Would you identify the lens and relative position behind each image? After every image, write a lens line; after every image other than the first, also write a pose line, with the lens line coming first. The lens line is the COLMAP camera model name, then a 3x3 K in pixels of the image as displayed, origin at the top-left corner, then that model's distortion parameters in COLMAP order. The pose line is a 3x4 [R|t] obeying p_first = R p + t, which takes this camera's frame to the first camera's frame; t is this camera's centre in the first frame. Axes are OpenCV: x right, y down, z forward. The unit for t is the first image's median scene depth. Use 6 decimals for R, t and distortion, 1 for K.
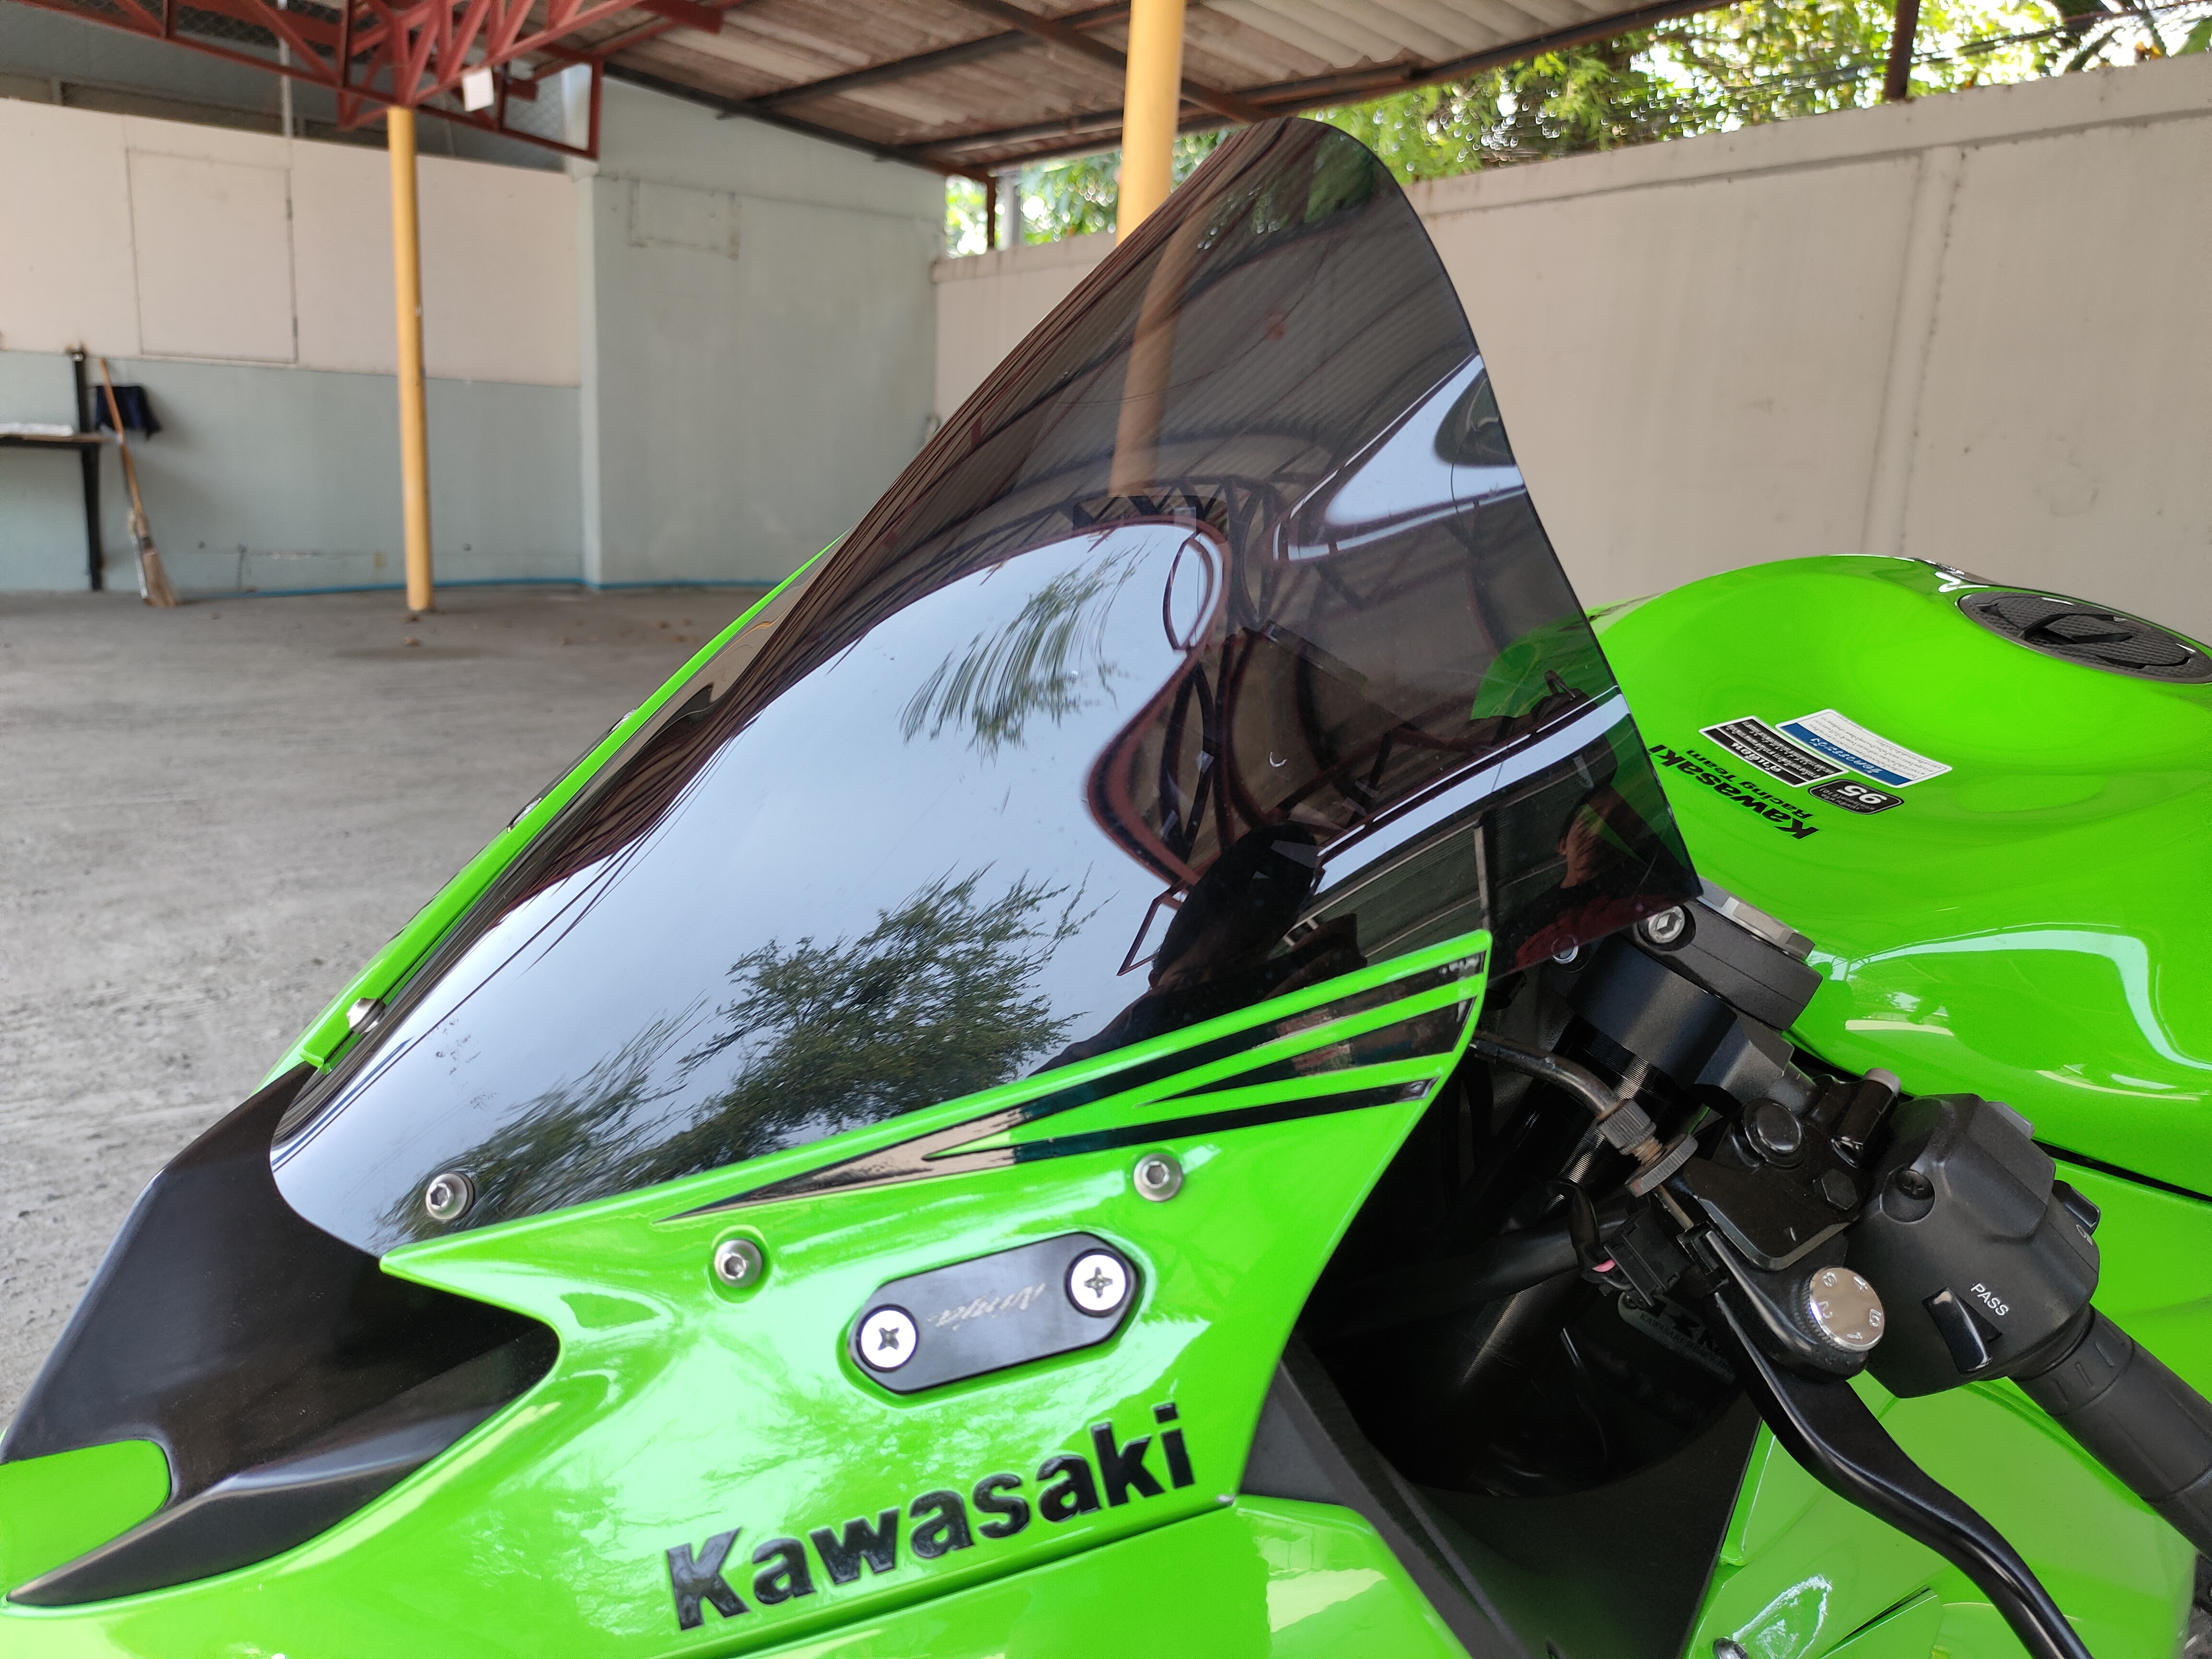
lens RADIAL K [[1731.4, 0, 1087.6], [0, 1731.4, 826.4], [0, 0, 1]] dist [0.017865, -0.025961]
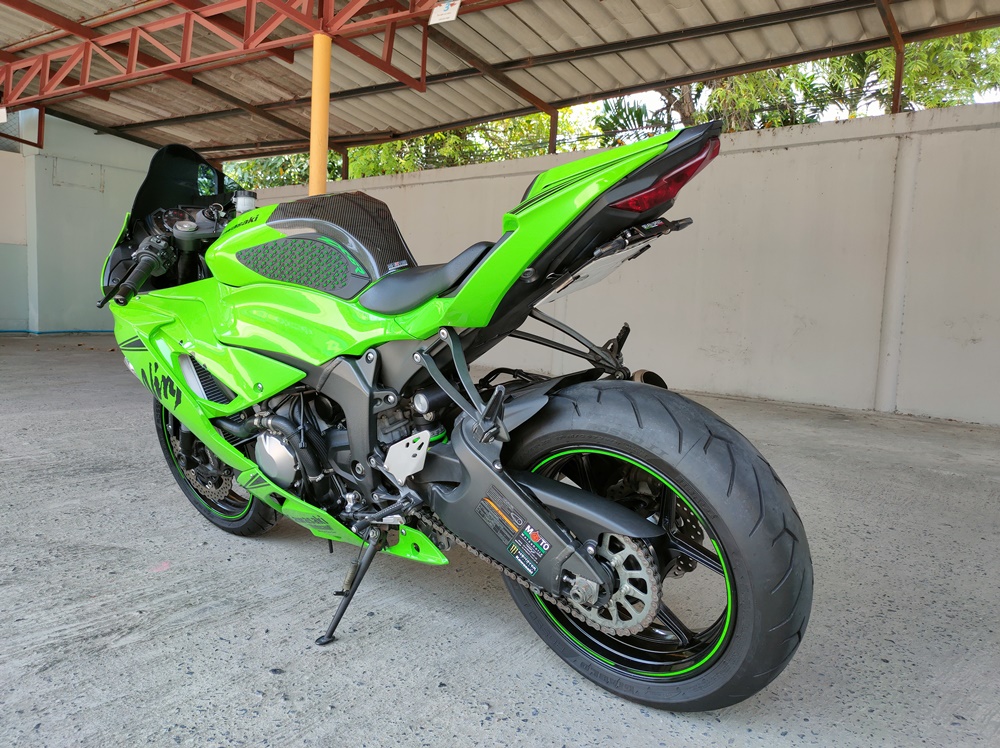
lens RADIAL K [[764.1, 0, 494.7], [0, 764.1, 370.6], [0, 0, 1]] dist [0.041939, -0.043266]
pose [[0.948096, -0.034663, 0.316089, -0.045372], [0.069520, 0.992589, -0.099670, 0.054770], [-0.310291, 0.116471, 0.943480, -0.123085]]
